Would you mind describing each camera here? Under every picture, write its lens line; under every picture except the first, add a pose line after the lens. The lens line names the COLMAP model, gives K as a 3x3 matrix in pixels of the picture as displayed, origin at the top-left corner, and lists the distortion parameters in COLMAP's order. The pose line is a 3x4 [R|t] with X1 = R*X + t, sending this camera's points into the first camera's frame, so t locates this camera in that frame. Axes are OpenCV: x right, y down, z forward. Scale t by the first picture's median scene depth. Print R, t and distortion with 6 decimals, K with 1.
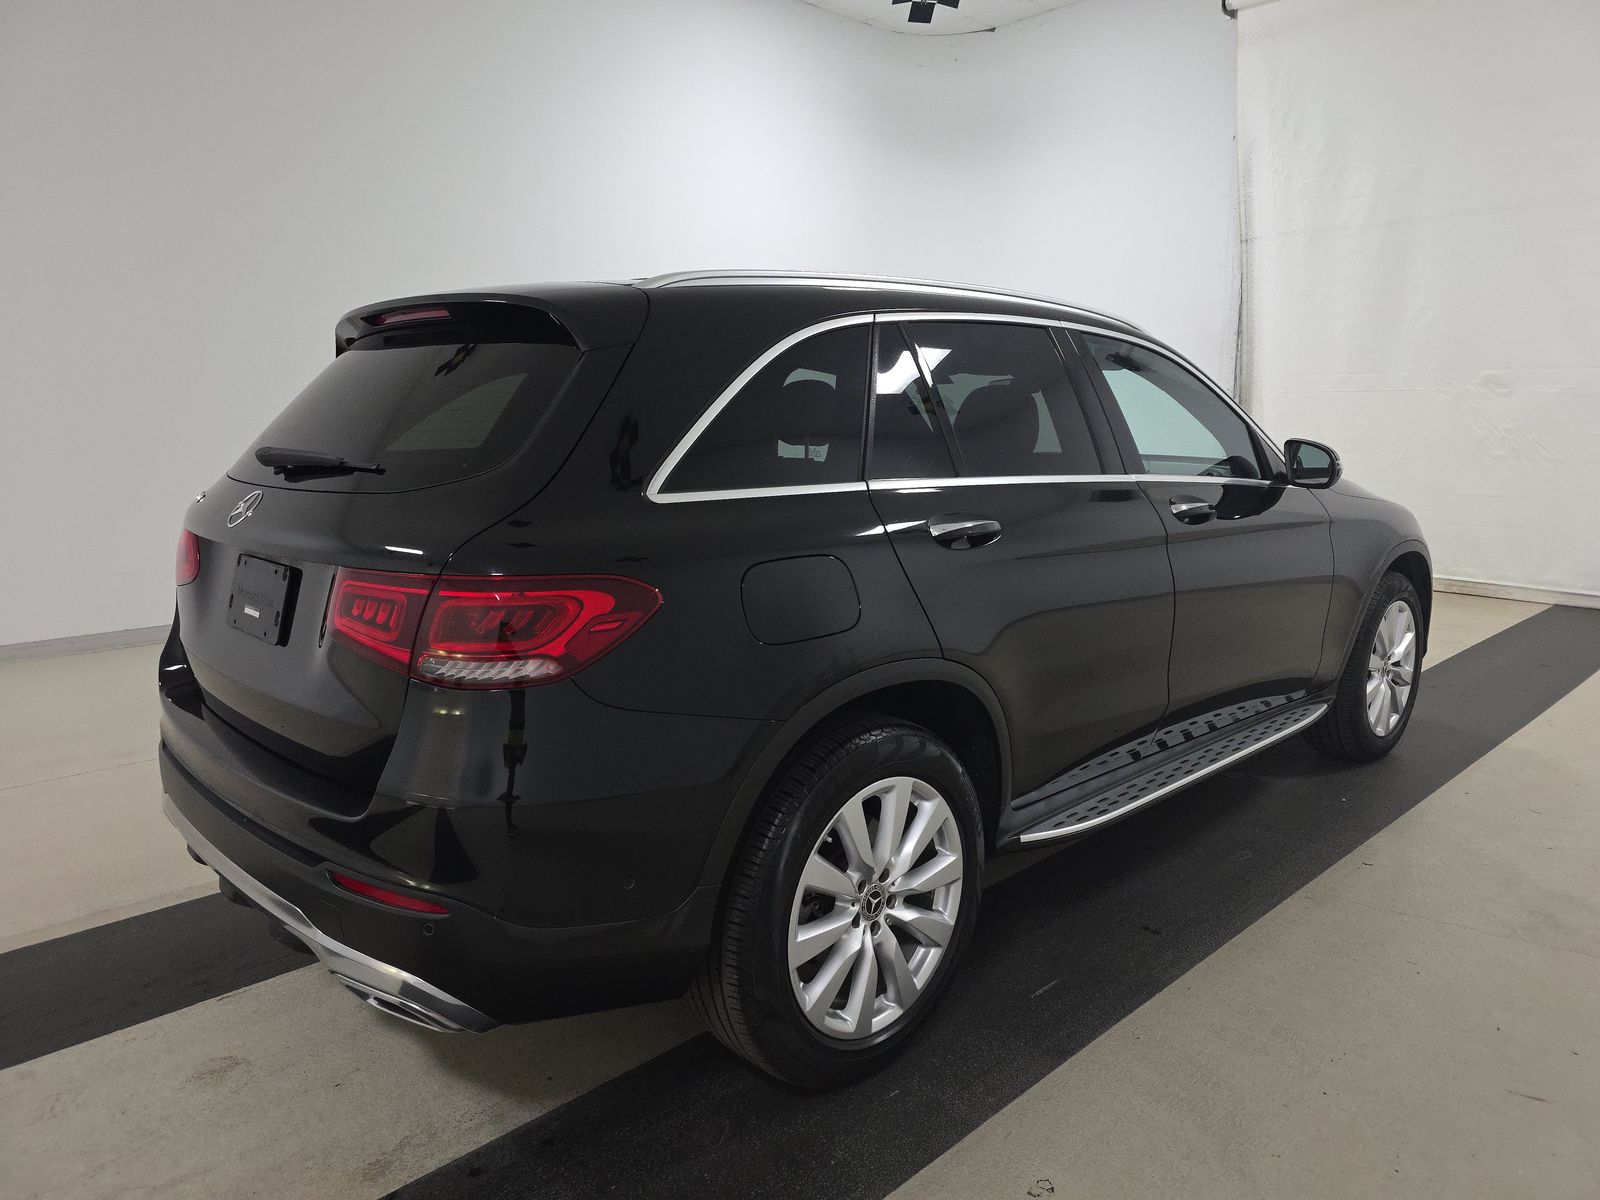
lens RADIAL K [[1080.1, 0, 793.1], [0, 1080.1, 597.8], [0, 0, 1]] dist [-0.006237, -0.002783]
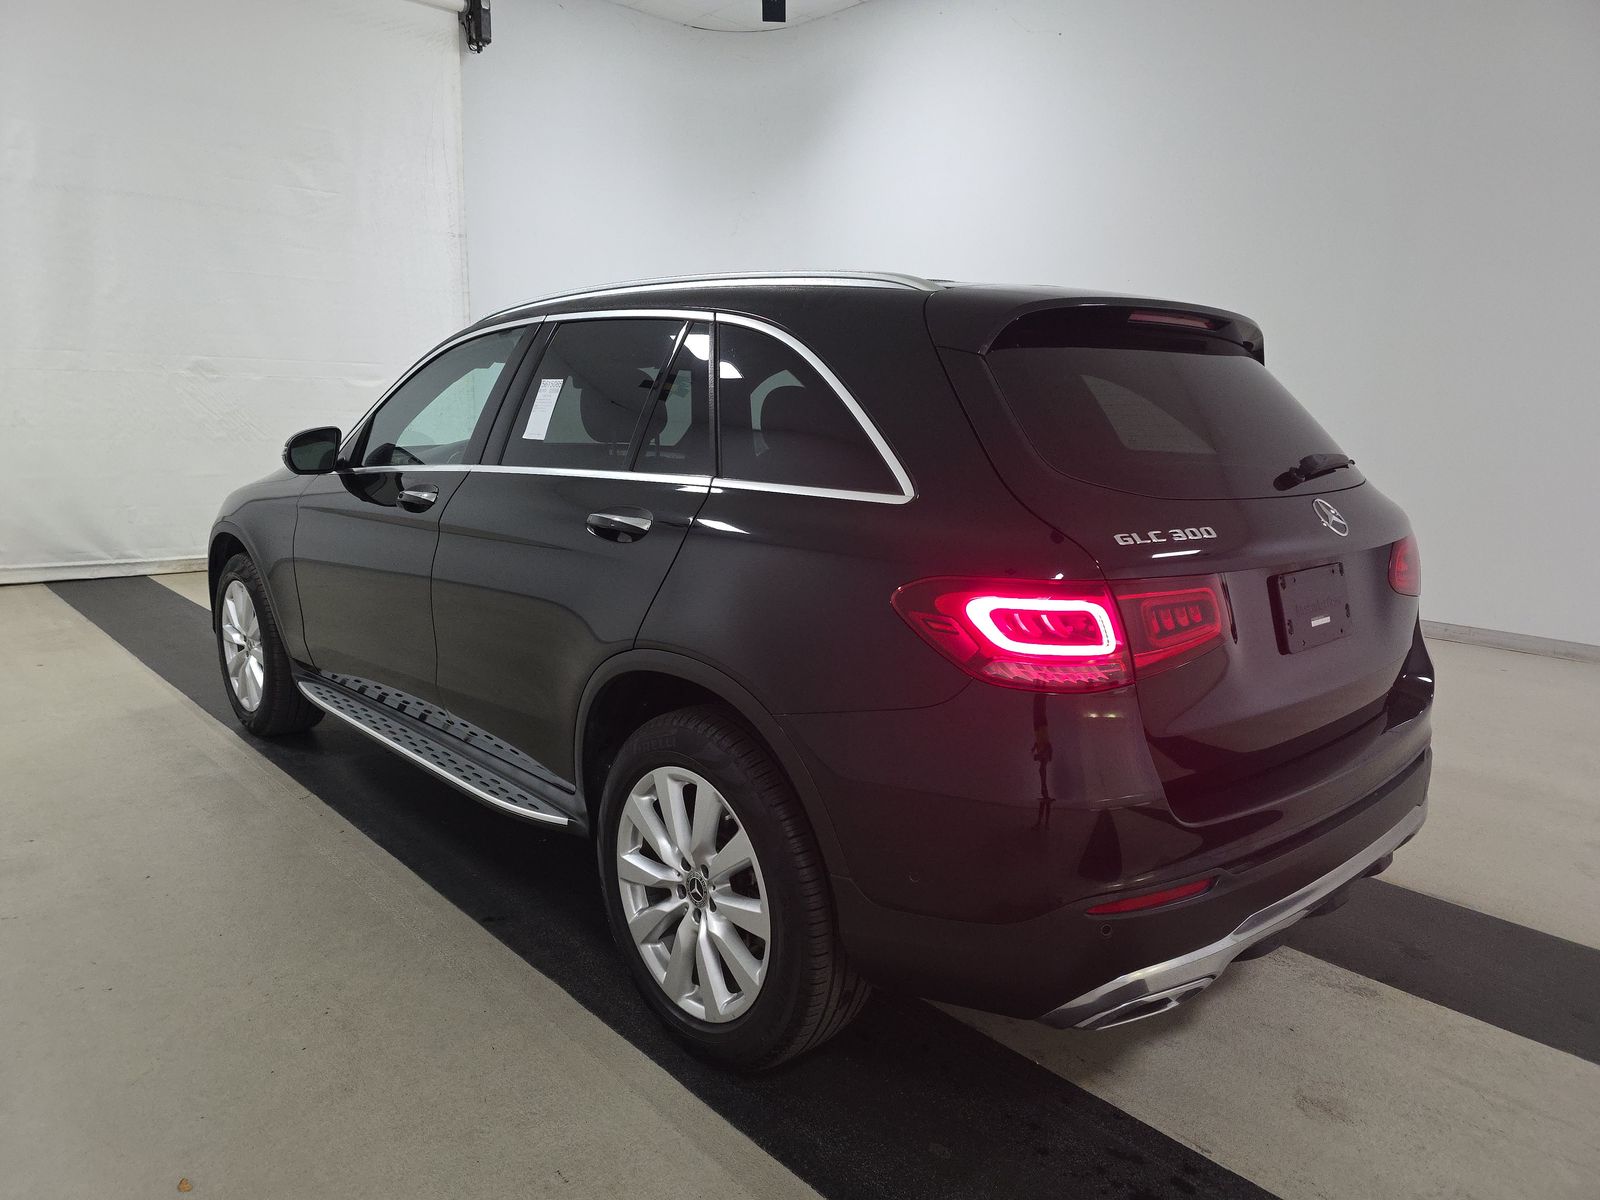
lens RADIAL K [[1090.4, 0, 803.7], [0, 1090.4, 586.9], [0, 0, 1]] dist [0.002782, 0.000384]
pose [[0.020573, -0.163769, 0.986284, -0.884348], [0.151055, 0.975678, 0.158857, -0.148211], [-0.988311, 0.145715, 0.044811, 0.832821]]
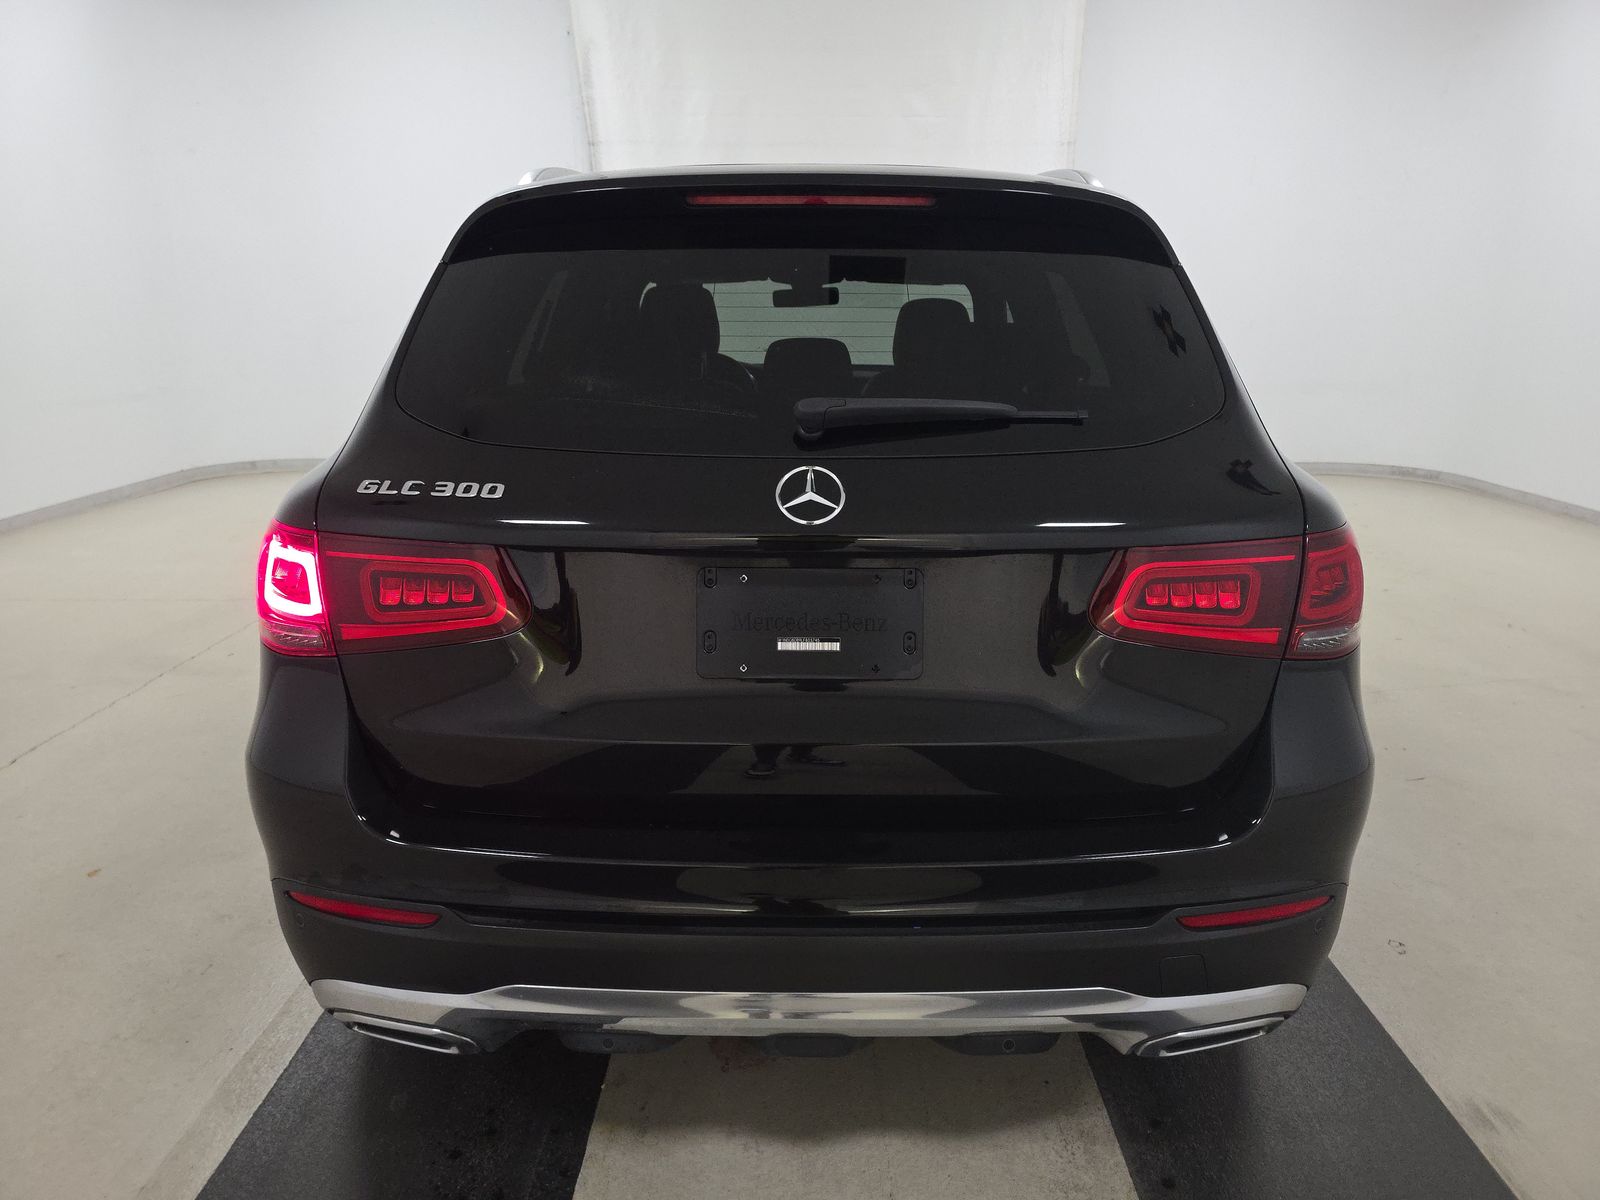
lens RADIAL K [[1099.0, 0, 800.0], [0, 1099.0, 600.0], [0, 0, 1]] dist [0.001441, -0.000630]
pose [[0.698501, -0.177827, 0.693163, -0.572281], [0.115631, 0.983951, 0.135906, -0.064342], [-0.706206, -0.014779, 0.707853, 0.300060]]
